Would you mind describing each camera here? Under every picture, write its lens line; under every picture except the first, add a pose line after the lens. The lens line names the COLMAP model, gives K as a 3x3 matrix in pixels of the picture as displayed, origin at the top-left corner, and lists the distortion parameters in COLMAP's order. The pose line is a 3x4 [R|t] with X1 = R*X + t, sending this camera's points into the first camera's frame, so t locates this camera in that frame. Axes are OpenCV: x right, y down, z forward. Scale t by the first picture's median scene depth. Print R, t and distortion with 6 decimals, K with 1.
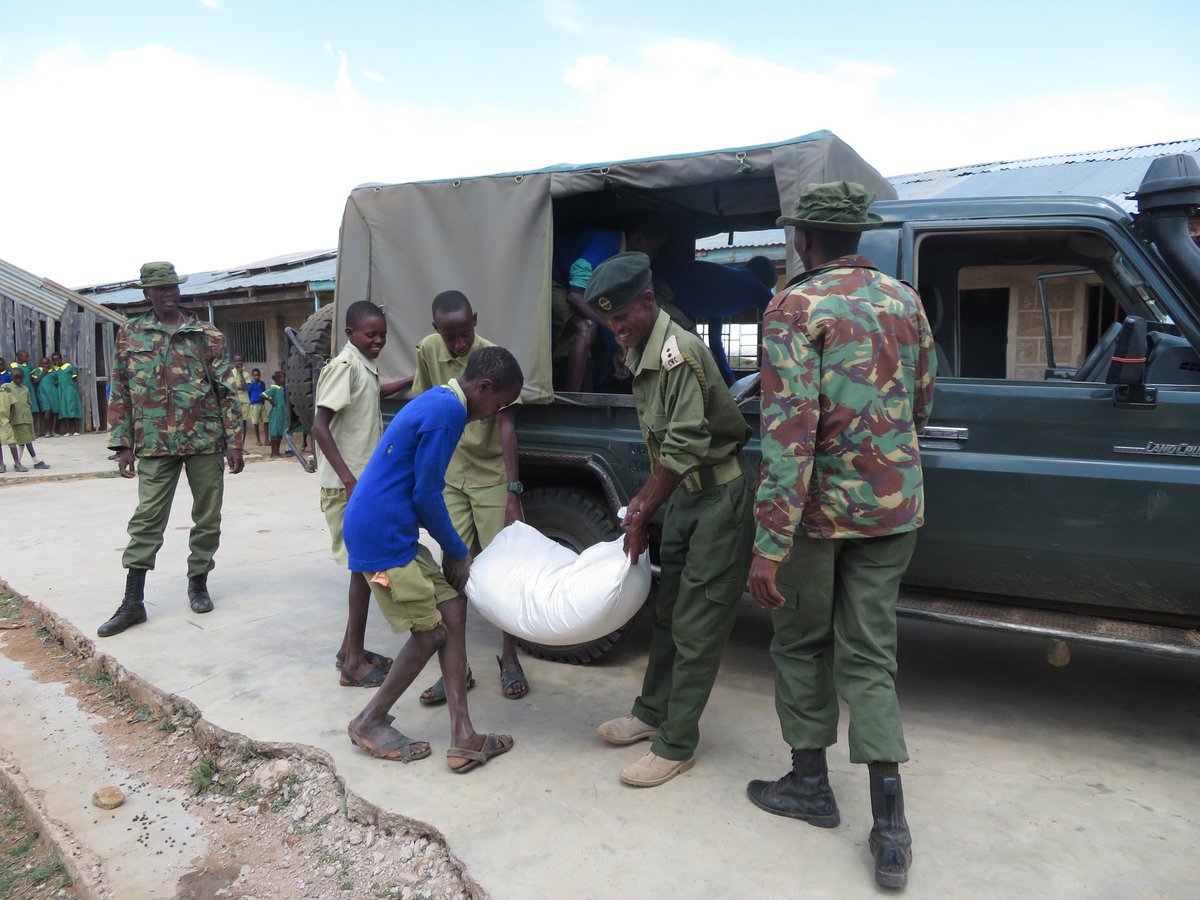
lens RADIAL K [[909.0, 0, 618.3], [0, 909.0, 450.0], [0, 0, 1]] dist [-0.020708, -0.002337]
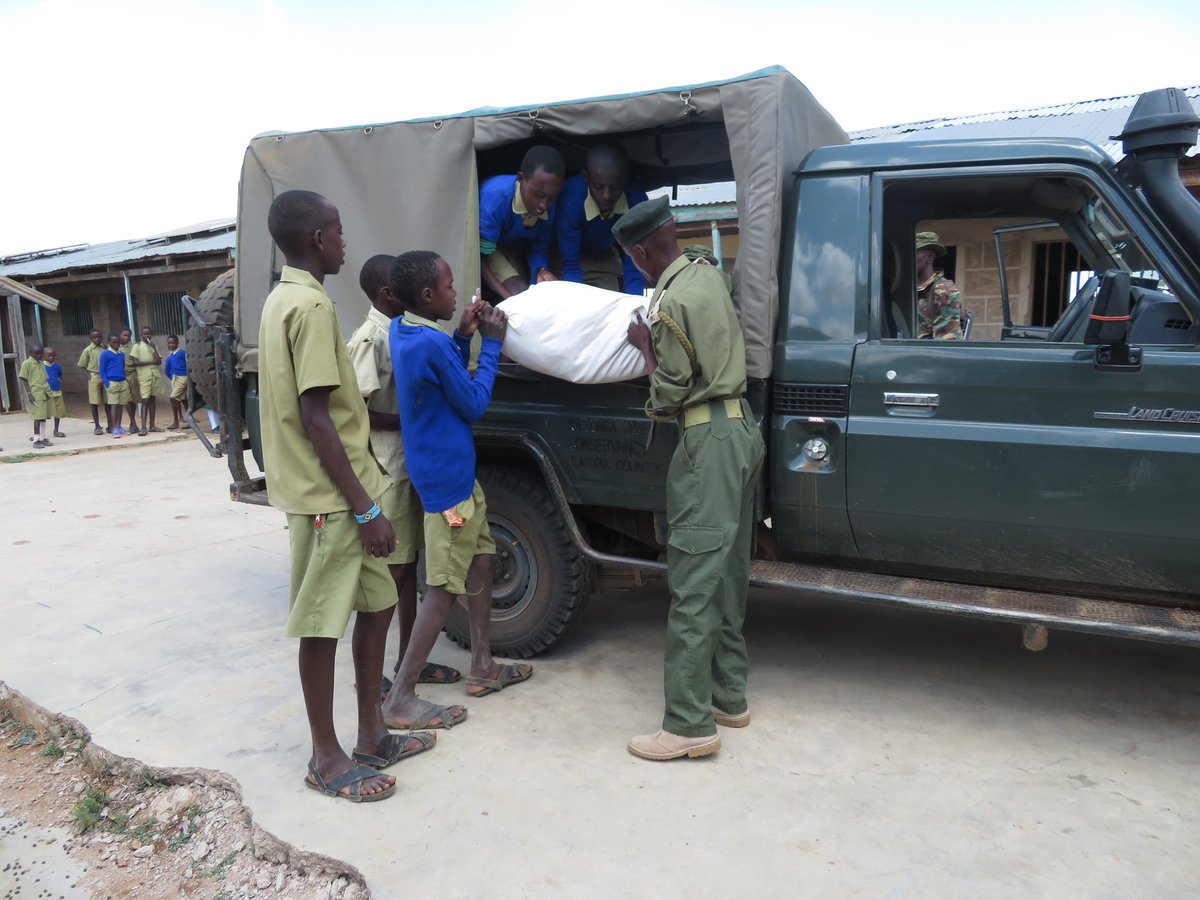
lens RADIAL K [[909.0, 0, 618.3], [0, 909.0, 450.0], [0, 0, 1]] dist [-0.020708, -0.002337]
pose [[0.997963, -0.023958, 0.059122, 0.008474], [0.021737, 0.999044, 0.037925, -0.010615], [-0.059974, -0.036562, 0.997530, 0.104840]]
